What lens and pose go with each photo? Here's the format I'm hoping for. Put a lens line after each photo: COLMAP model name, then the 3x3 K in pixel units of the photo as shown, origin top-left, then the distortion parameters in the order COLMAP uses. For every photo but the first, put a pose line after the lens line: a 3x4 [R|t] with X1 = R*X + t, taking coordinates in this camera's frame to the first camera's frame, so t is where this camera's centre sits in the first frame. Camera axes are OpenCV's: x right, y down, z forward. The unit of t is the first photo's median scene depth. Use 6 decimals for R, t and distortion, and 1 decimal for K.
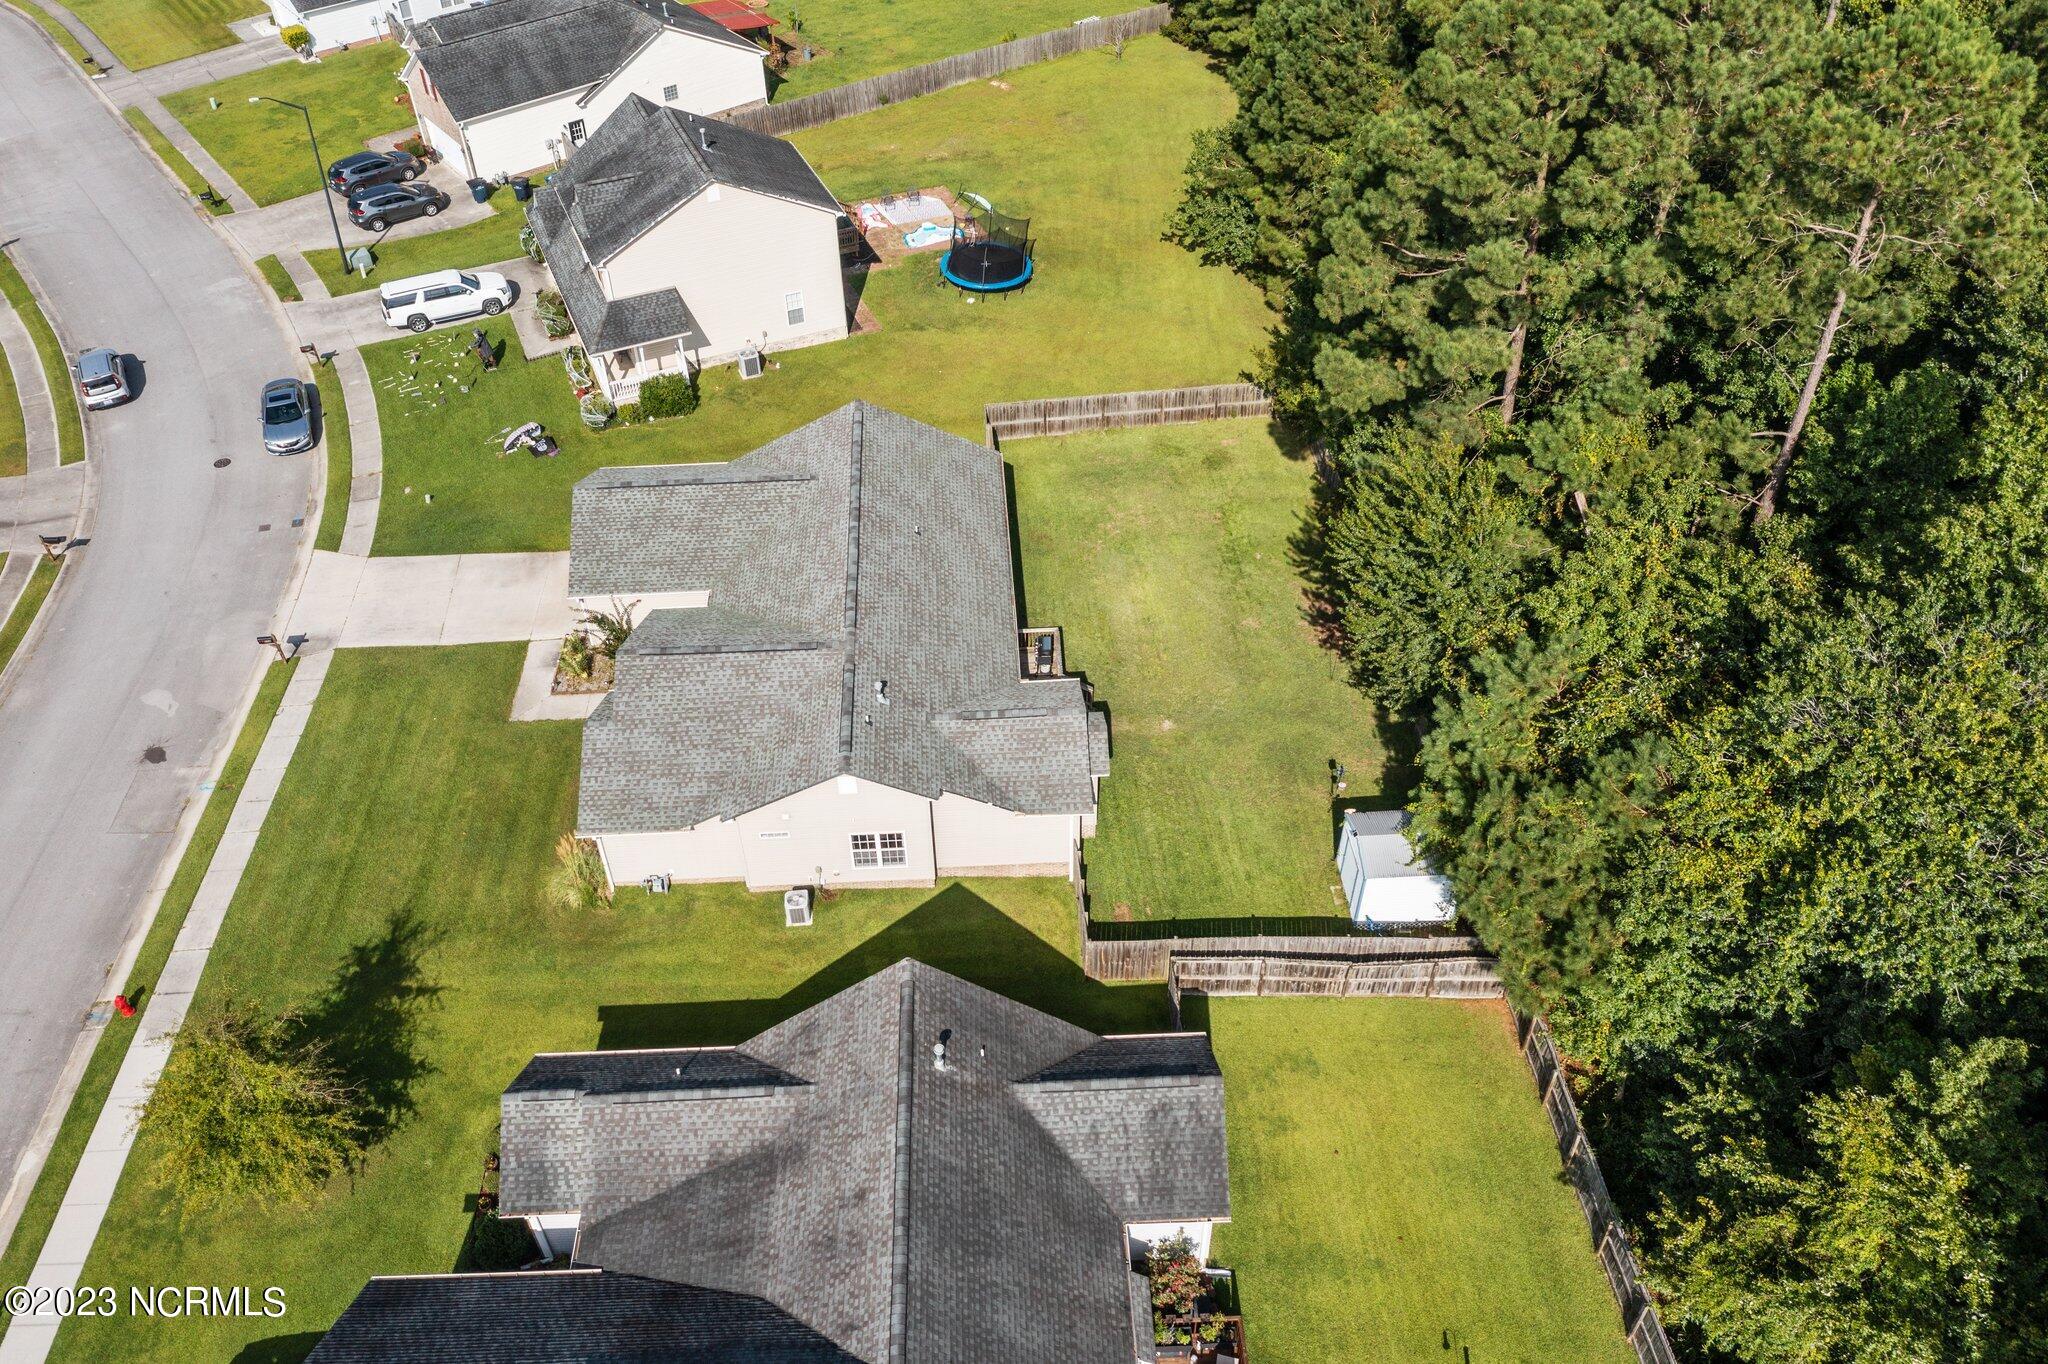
lens RADIAL K [[1602.2, 0, 1018.0], [0, 1602.2, 685.0], [0, 0, 1]] dist [-0.019097, 0.002317]
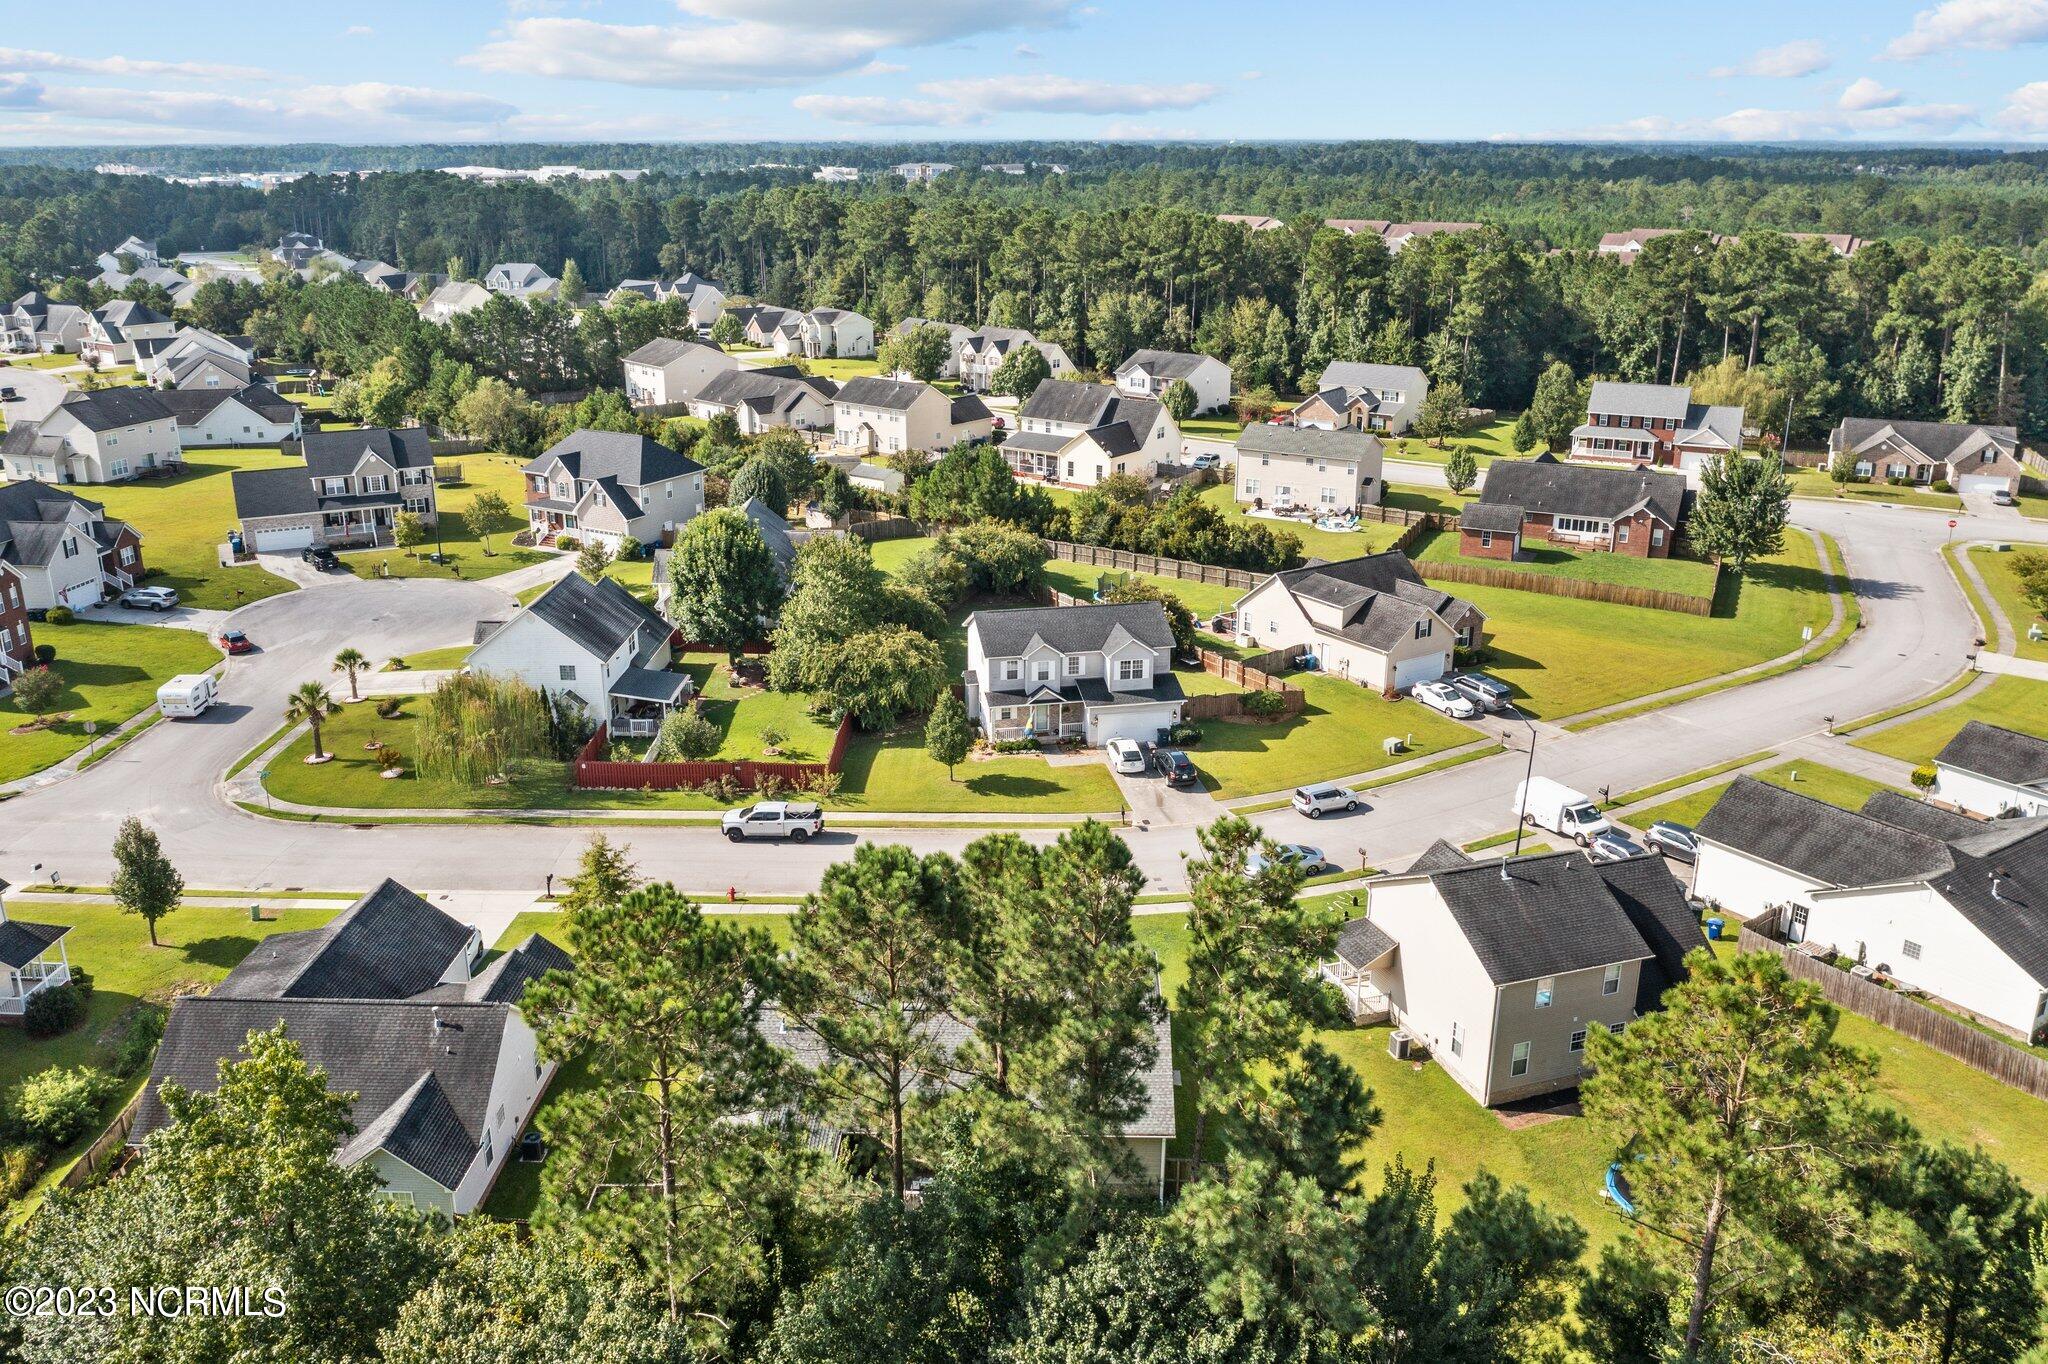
lens RADIAL K [[1643.4, 0, 1017.7], [0, 1643.4, 689.1], [0, 0, 1]] dist [-0.016929, 0.012599]
pose [[-0.067098, 0.337967, -0.938763, 0.833170], [-0.673172, 0.679131, 0.292611, -0.545022], [0.736436, 0.651582, 0.181941, 0.517586]]
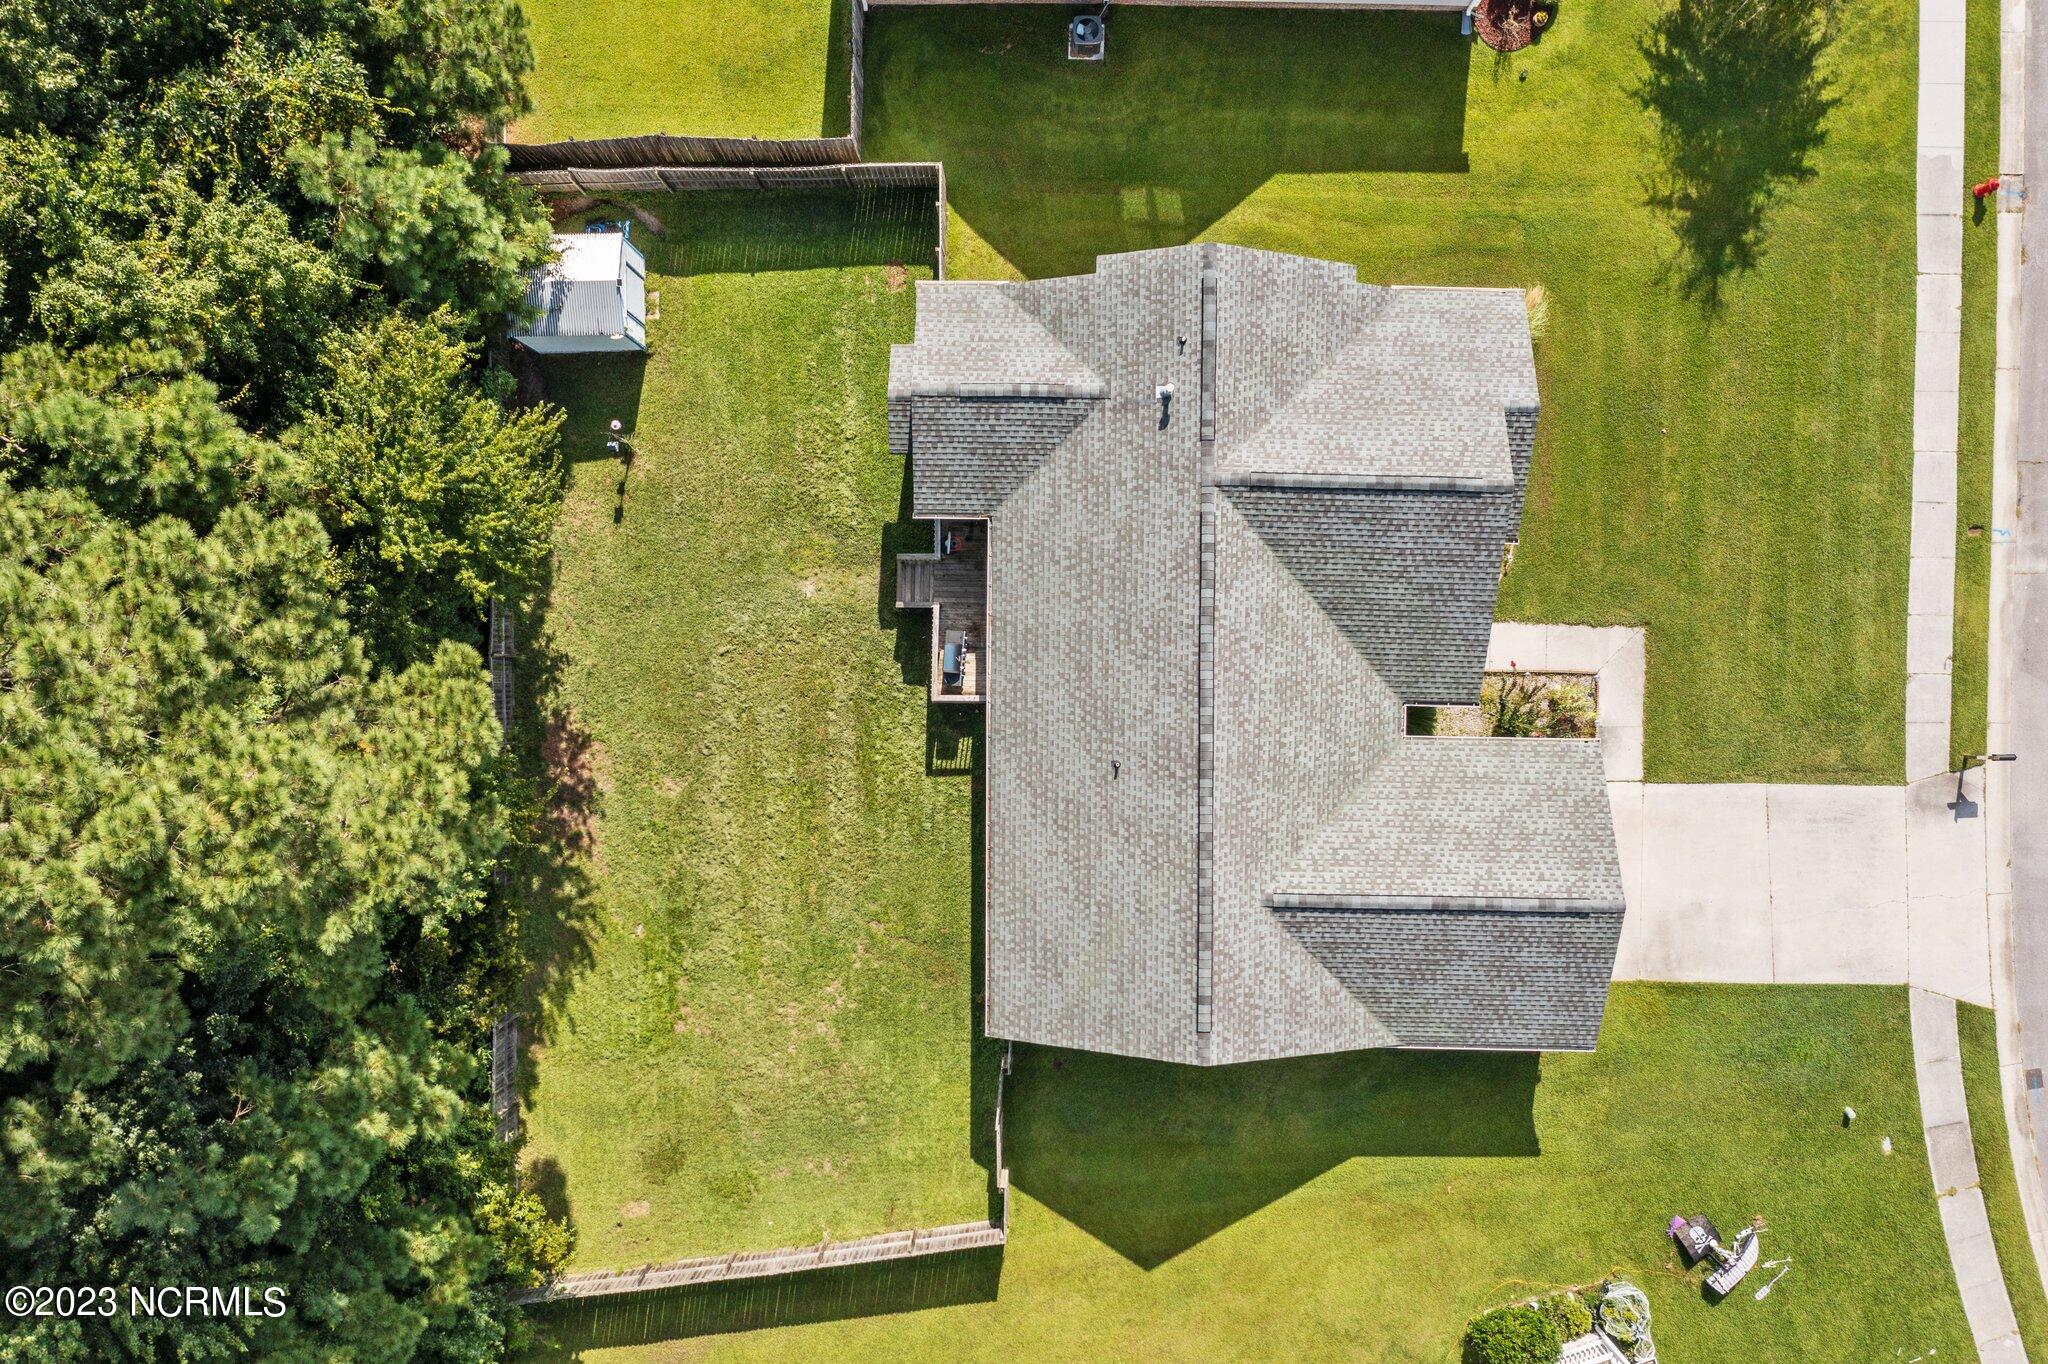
lens RADIAL K [[1603.9, 0, 1011.7], [0, 1603.9, 709.0], [0, 0, 1]] dist [-0.017614, -0.000035]
pose [[-0.997461, -0.058512, 0.040588, -0.037141], [0.069652, -0.683020, 0.727071, -0.502978], [-0.014820, 0.728052, 0.685361, 0.421268]]
